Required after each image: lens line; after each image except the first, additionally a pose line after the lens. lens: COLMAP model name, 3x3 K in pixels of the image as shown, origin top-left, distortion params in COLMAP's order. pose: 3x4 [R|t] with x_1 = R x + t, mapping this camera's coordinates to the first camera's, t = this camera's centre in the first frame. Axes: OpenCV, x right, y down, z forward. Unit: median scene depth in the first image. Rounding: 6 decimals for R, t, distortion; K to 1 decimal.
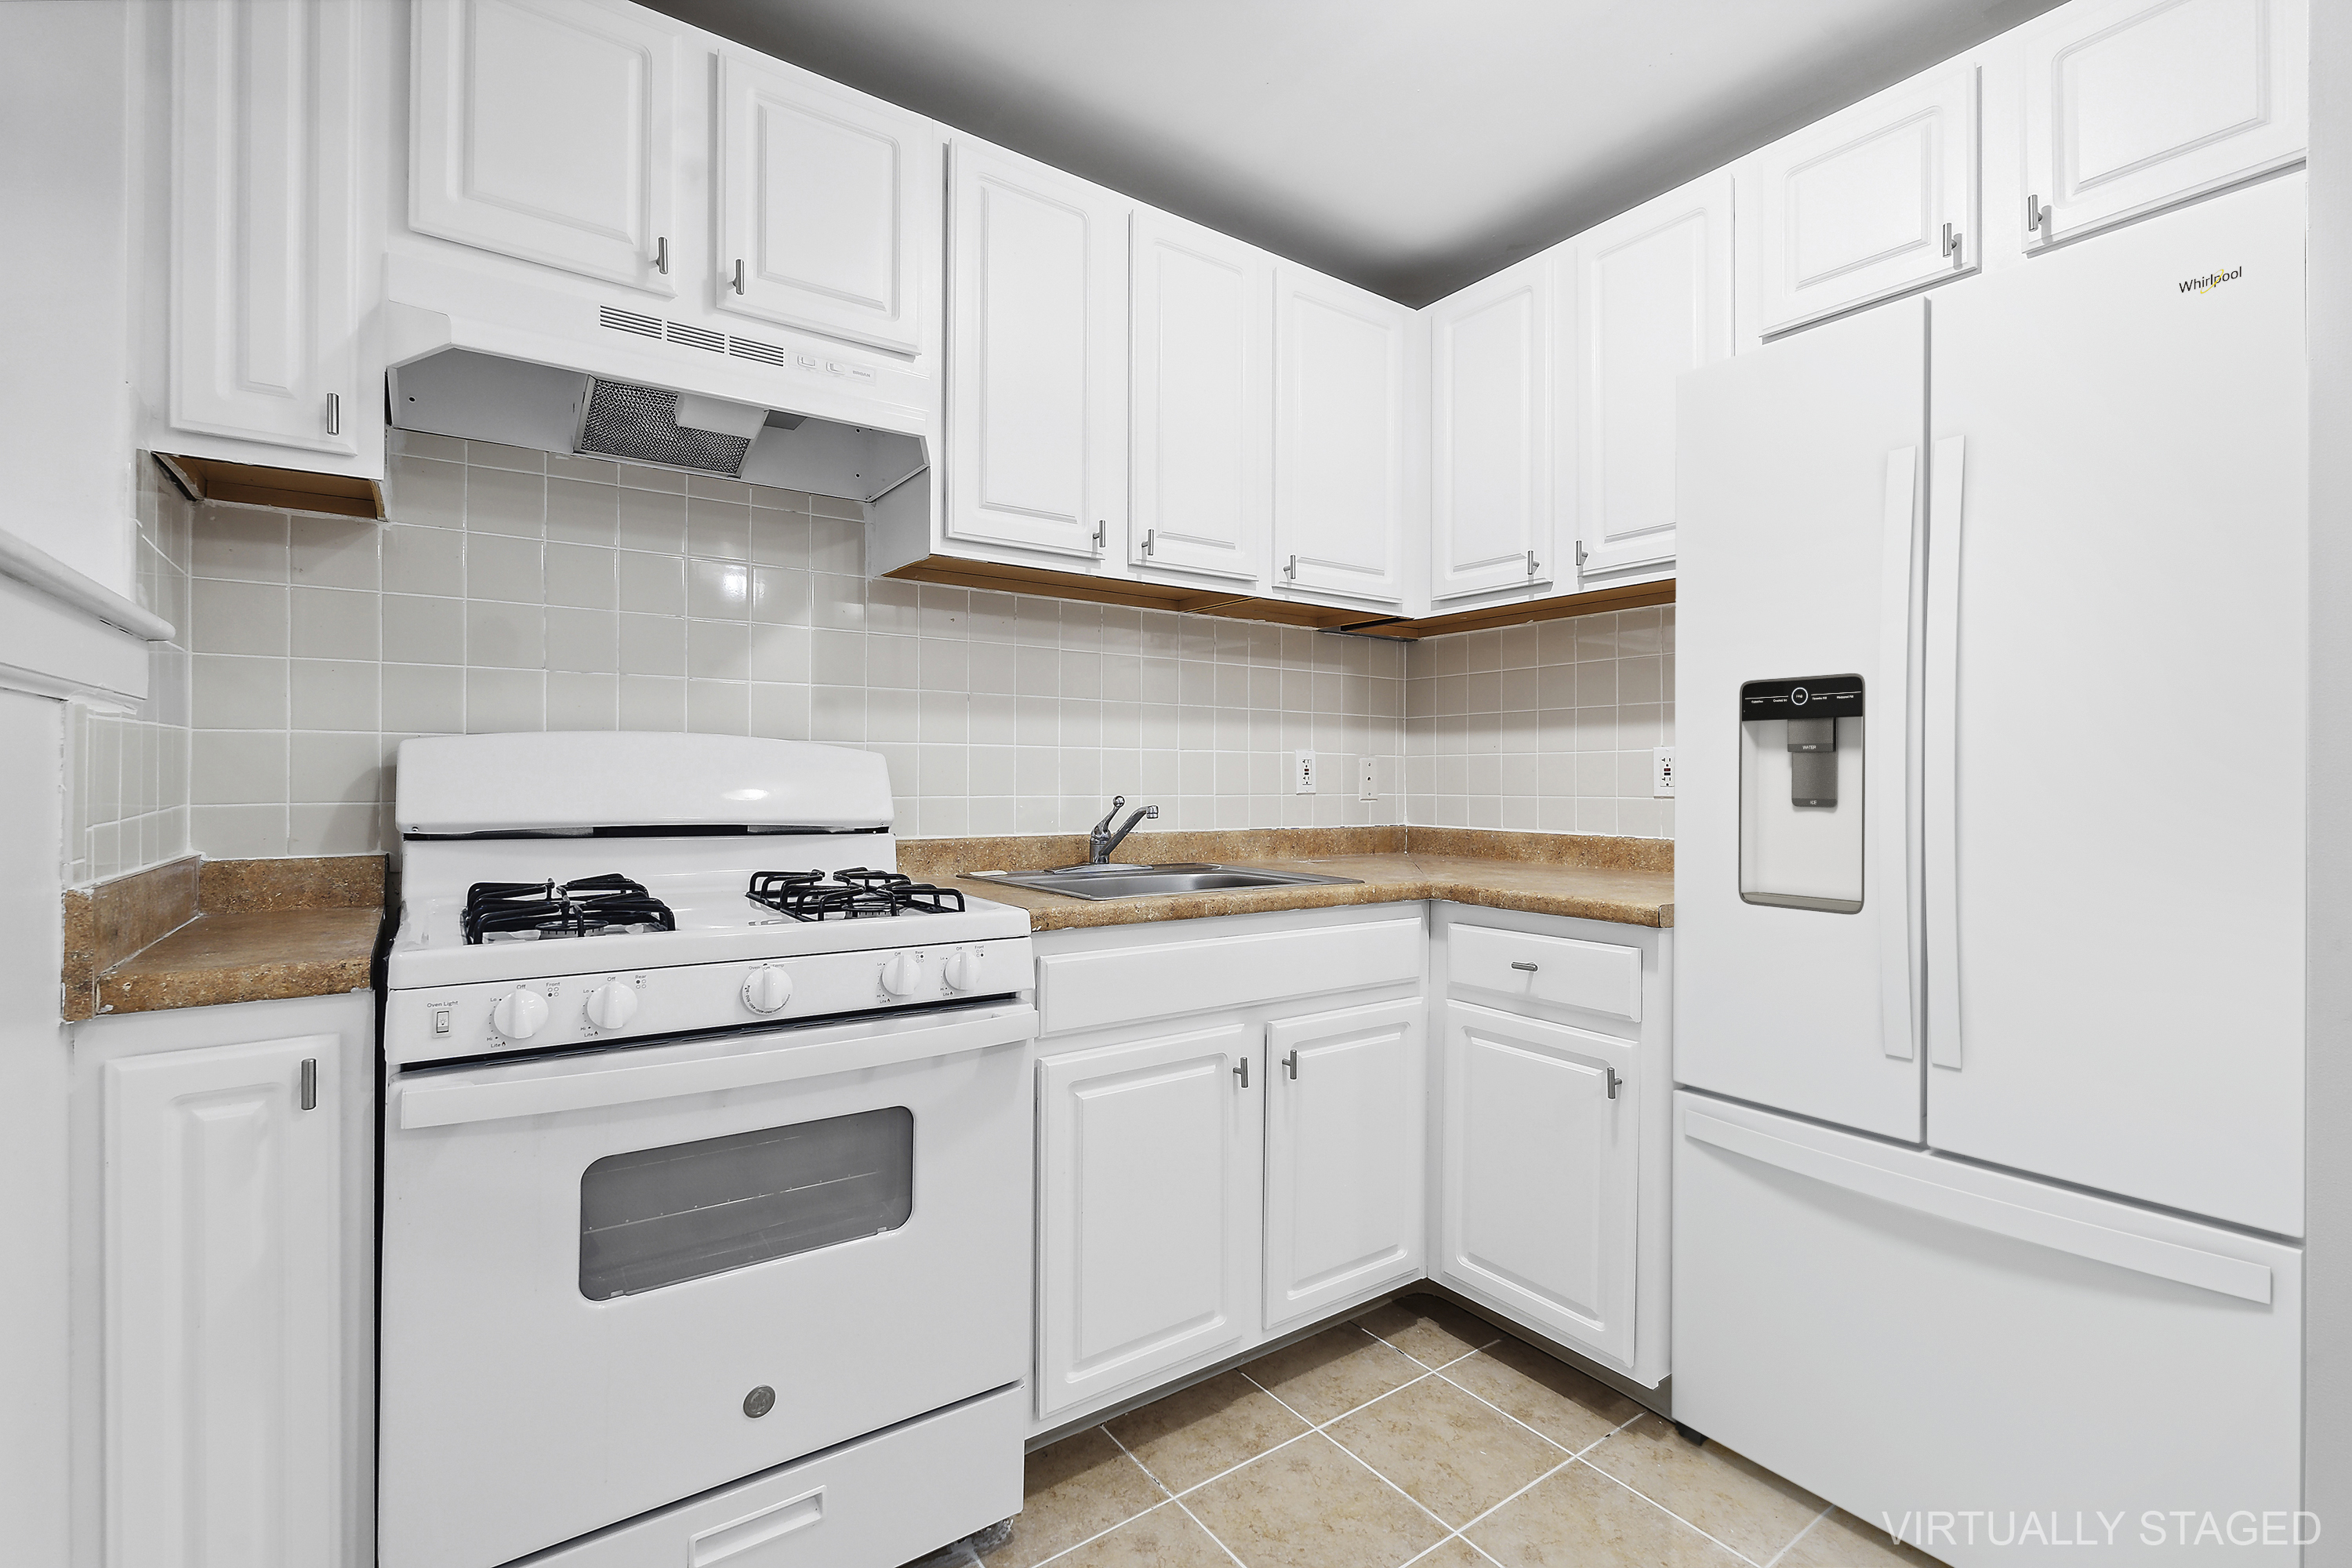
lens RADIAL K [[1034.8, 0, 1181.4], [0, 1034.8, 775.9], [0, 0, 1]] dist [0.001885, 0.000036]
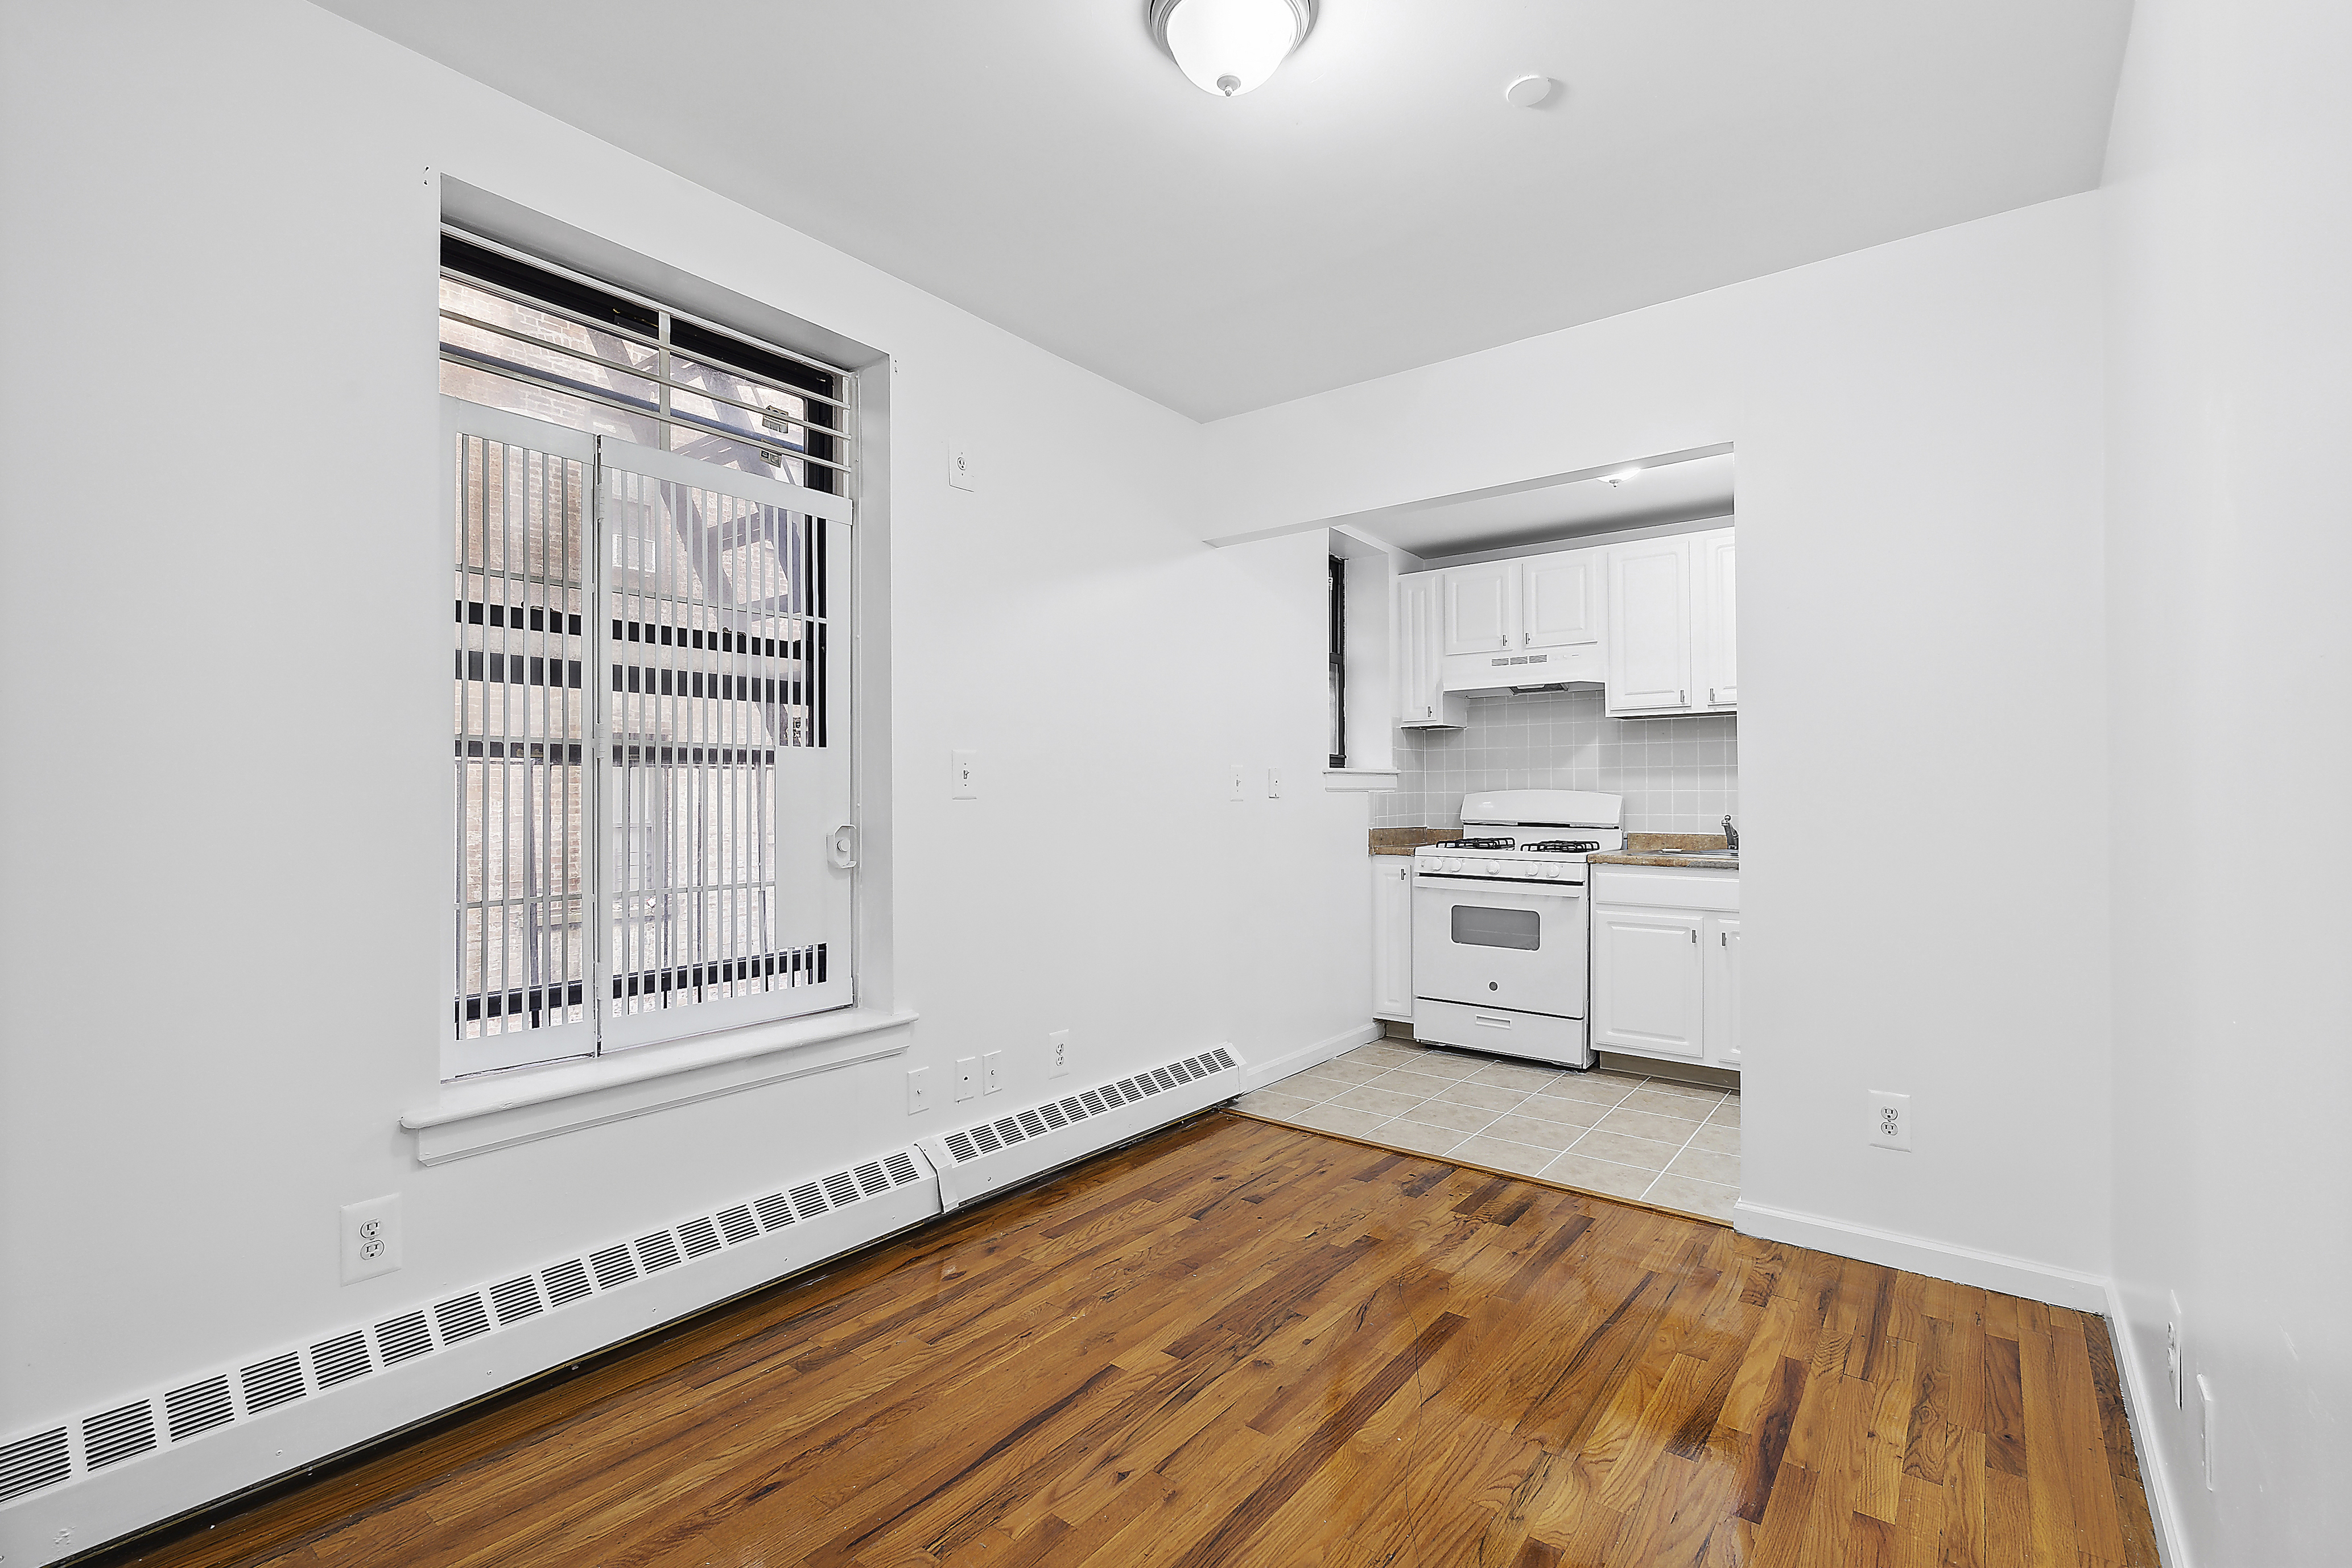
lens RADIAL K [[1034.8, 0, 1178.6], [0, 1034.8, 791.5], [0, 0, 1]] dist [0.001885, 0.000036]
pose [[0.279328, -0.011677, -0.960125, 2.216642], [0.006833, 0.999925, -0.010174, -0.018017], [0.960171, -0.003719, 0.279387, -0.824720]]
